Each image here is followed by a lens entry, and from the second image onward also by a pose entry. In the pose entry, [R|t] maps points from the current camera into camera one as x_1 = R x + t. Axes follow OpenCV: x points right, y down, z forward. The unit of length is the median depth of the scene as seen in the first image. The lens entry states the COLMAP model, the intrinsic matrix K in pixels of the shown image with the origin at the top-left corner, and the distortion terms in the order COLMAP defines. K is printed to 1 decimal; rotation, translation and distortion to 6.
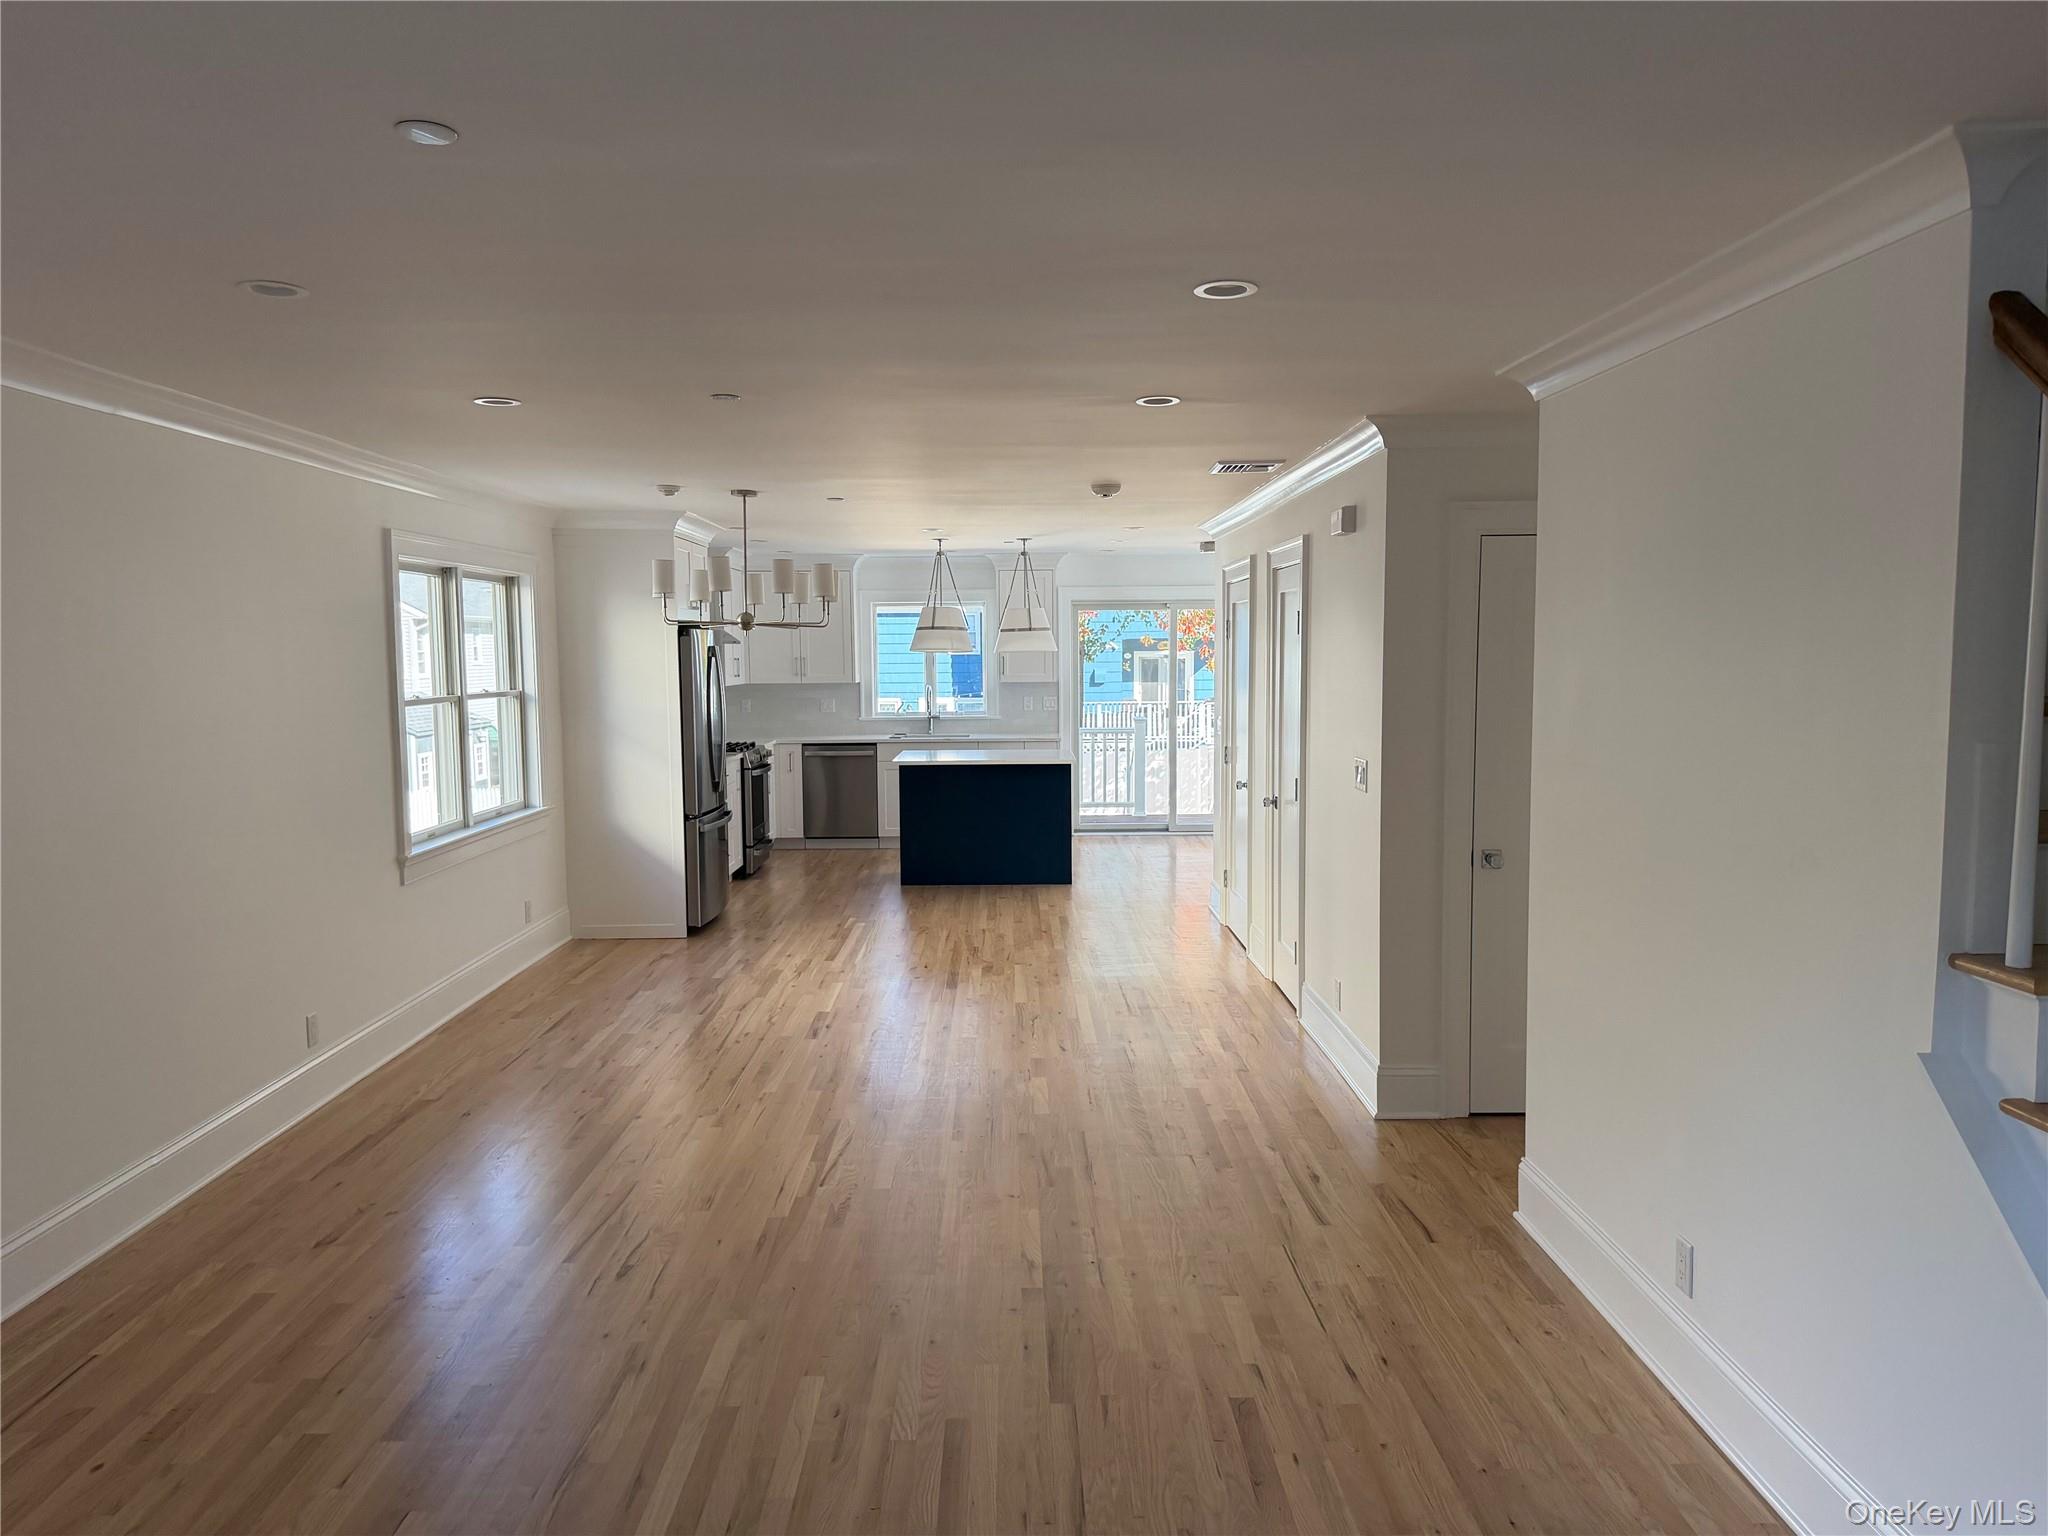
lens RADIAL K [[1386.9, 0, 1024.0], [0, 1386.9, 768.0], [0, 0, 1]] dist [-0.000418, -0.087738]
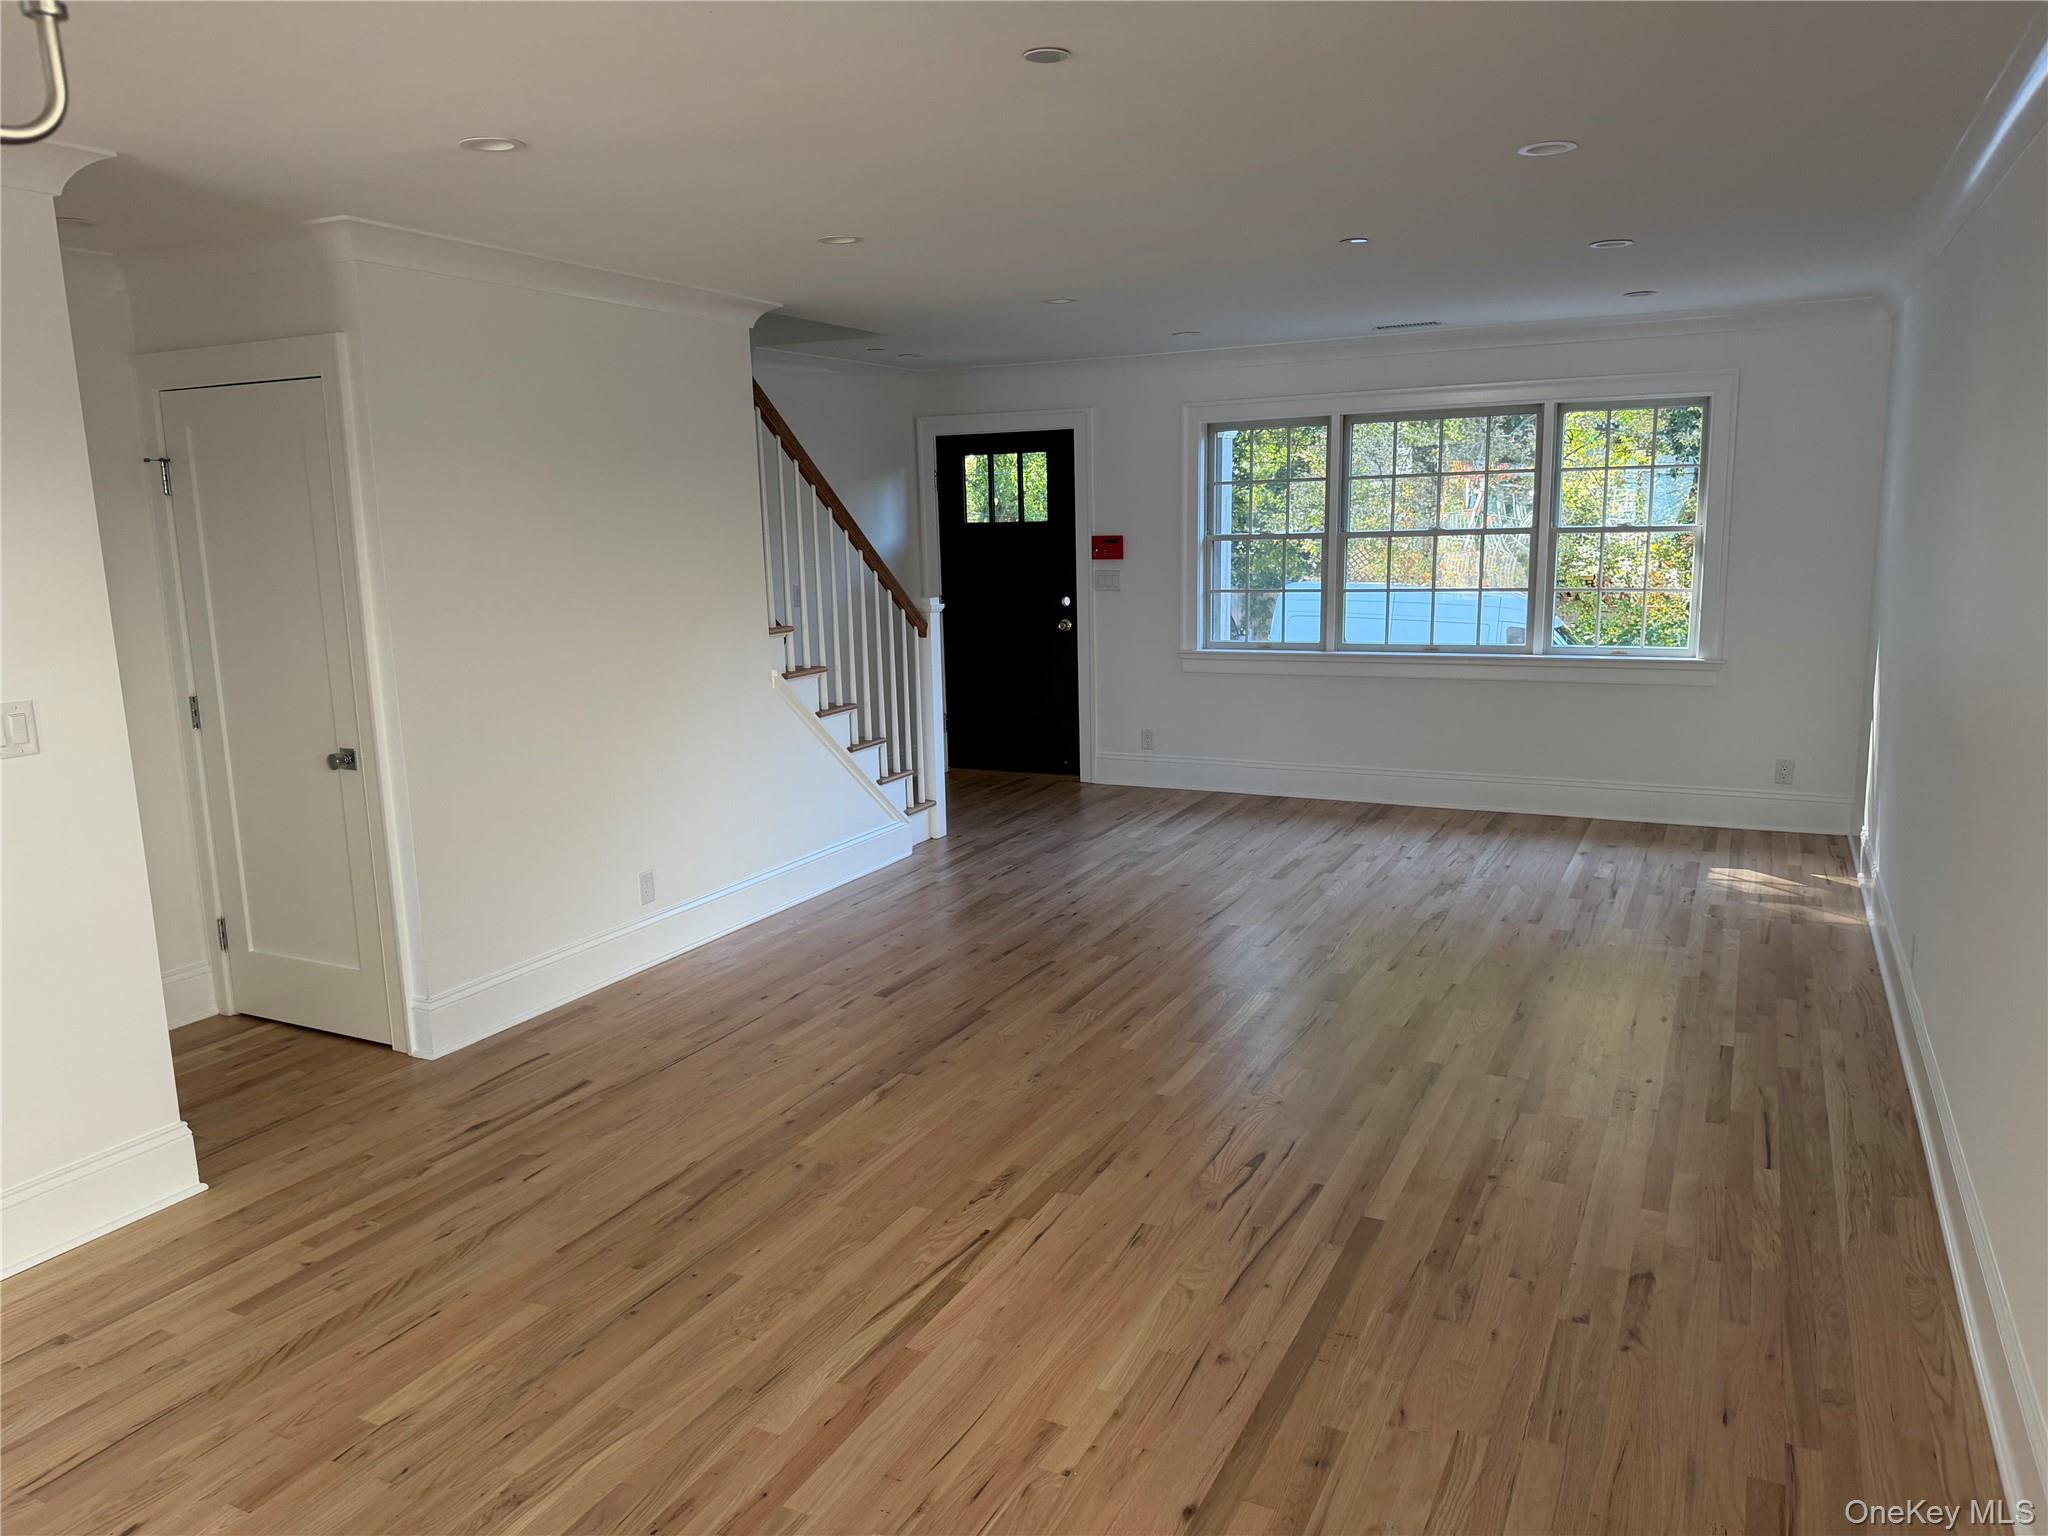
lens RADIAL K [[1428.1, 0, 1024.0], [0, 1428.1, 768.0], [0, 0, 1]] dist [0.005873, 0.000365]
pose [[-0.886566, -0.063250, 0.458257, -0.486507], [0.059220, 0.966941, 0.248029, -0.122109], [-0.458795, 0.247032, -0.853512, 1.545267]]
